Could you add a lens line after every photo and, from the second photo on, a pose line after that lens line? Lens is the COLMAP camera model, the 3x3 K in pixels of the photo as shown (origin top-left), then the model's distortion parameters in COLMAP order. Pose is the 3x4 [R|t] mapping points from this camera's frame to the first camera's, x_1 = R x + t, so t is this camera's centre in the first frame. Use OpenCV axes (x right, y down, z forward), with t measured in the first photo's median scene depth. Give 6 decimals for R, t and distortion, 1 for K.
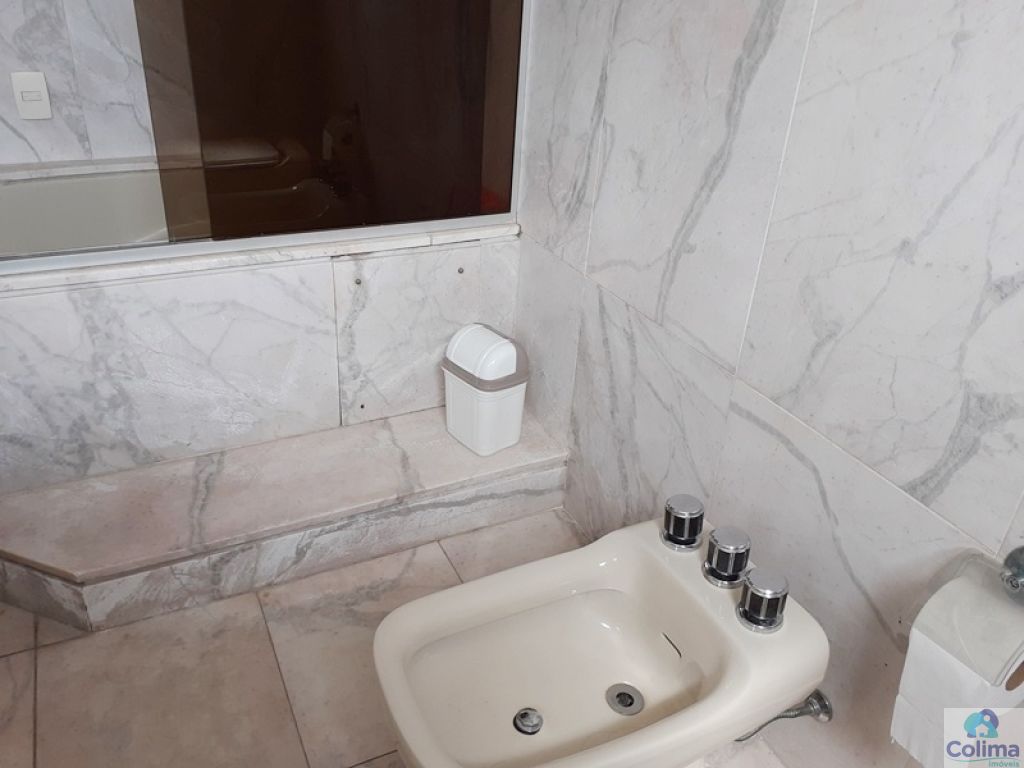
lens RADIAL K [[826.7, 0, 512.4], [0, 826.7, 379.2], [0, 0, 1]] dist [-0.003921, -0.002298]
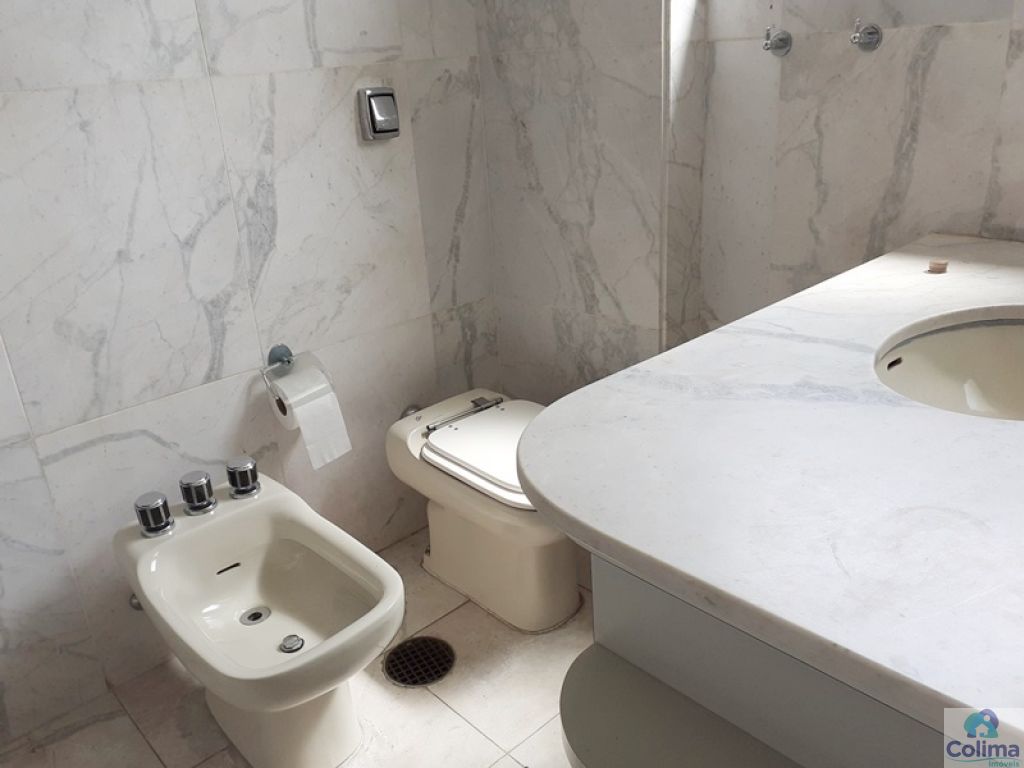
lens RADIAL K [[826.7, 0, 512.2], [0, 826.7, 386.1], [0, 0, 1]] dist [-0.003921, -0.002298]
pose [[-0.273792, -0.402208, 0.873652, -1.171581], [0.504241, 0.713487, 0.486495, -0.366449], [-0.819011, 0.573729, 0.007462, 0.524779]]
